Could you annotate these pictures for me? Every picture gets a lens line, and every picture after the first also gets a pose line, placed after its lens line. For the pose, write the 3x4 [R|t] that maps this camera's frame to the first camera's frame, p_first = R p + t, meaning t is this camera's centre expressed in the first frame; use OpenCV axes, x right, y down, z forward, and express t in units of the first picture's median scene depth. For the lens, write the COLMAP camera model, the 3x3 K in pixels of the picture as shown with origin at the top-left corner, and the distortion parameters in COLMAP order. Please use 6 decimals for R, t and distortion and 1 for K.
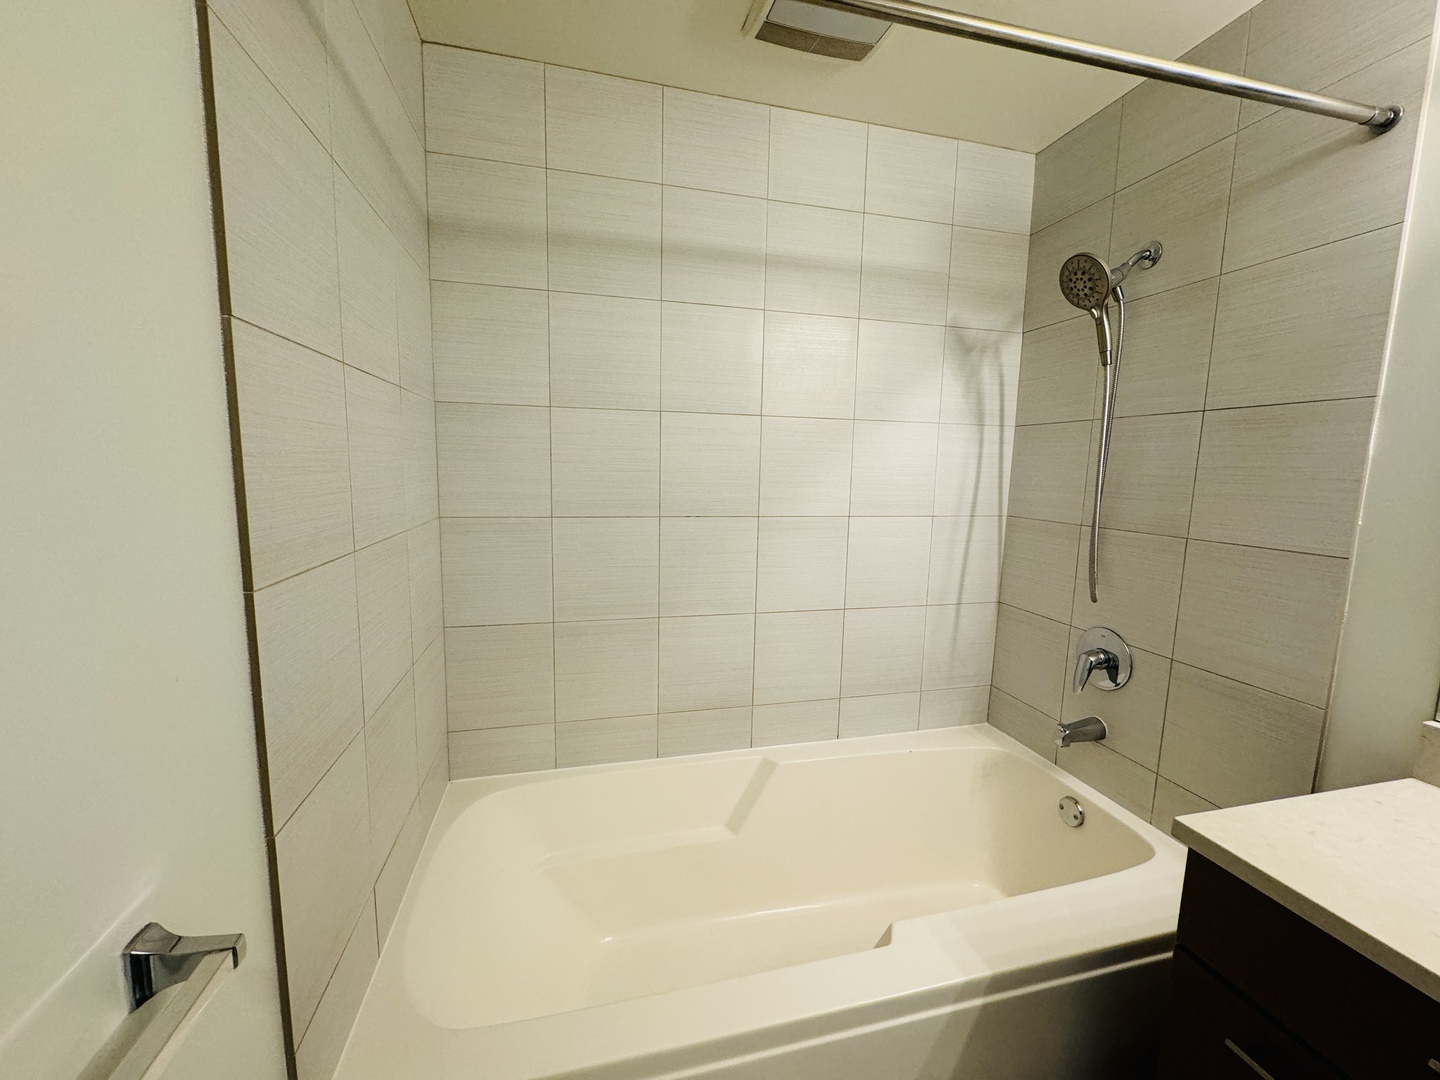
lens RADIAL K [[571.7, 0, 717.9], [0, 571.7, 537.7], [0, 0, 1]] dist [-0.003360, 0.000805]
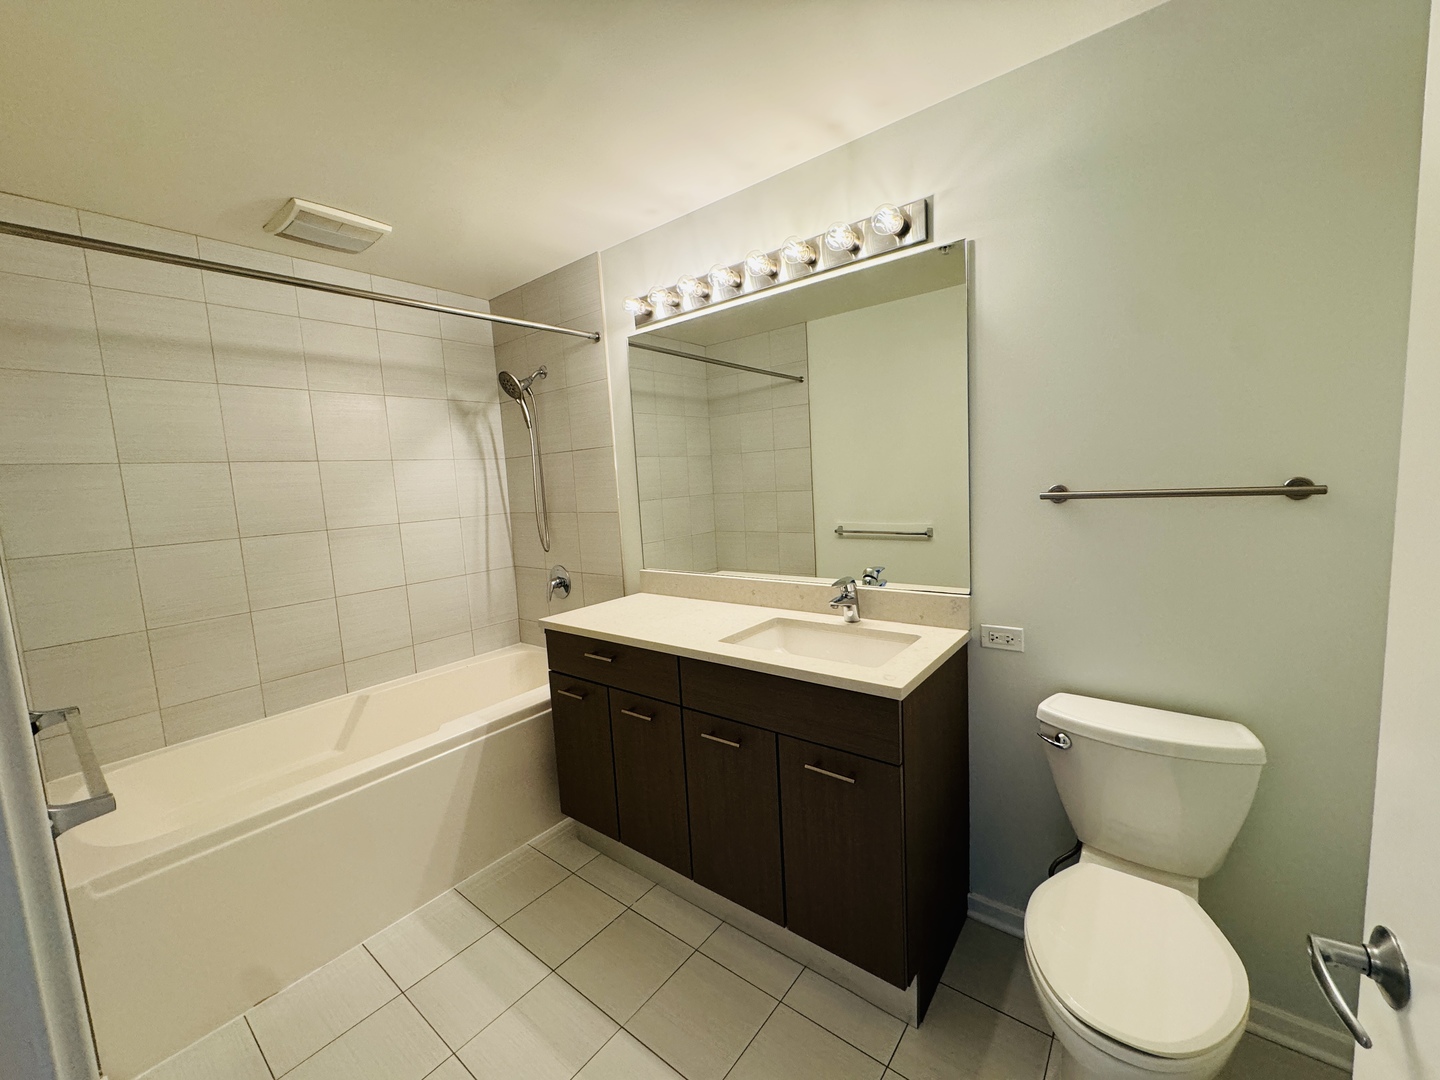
lens RADIAL K [[571.7, 0, 718.5], [0, 571.7, 538.4], [0, 0, 1]] dist [-0.003360, 0.000805]
pose [[0.789337, -0.129693, 0.600106, -0.015650], [0.148331, 0.988763, 0.018584, 0.098344], [-0.595773, 0.074345, 0.799704, -0.704131]]
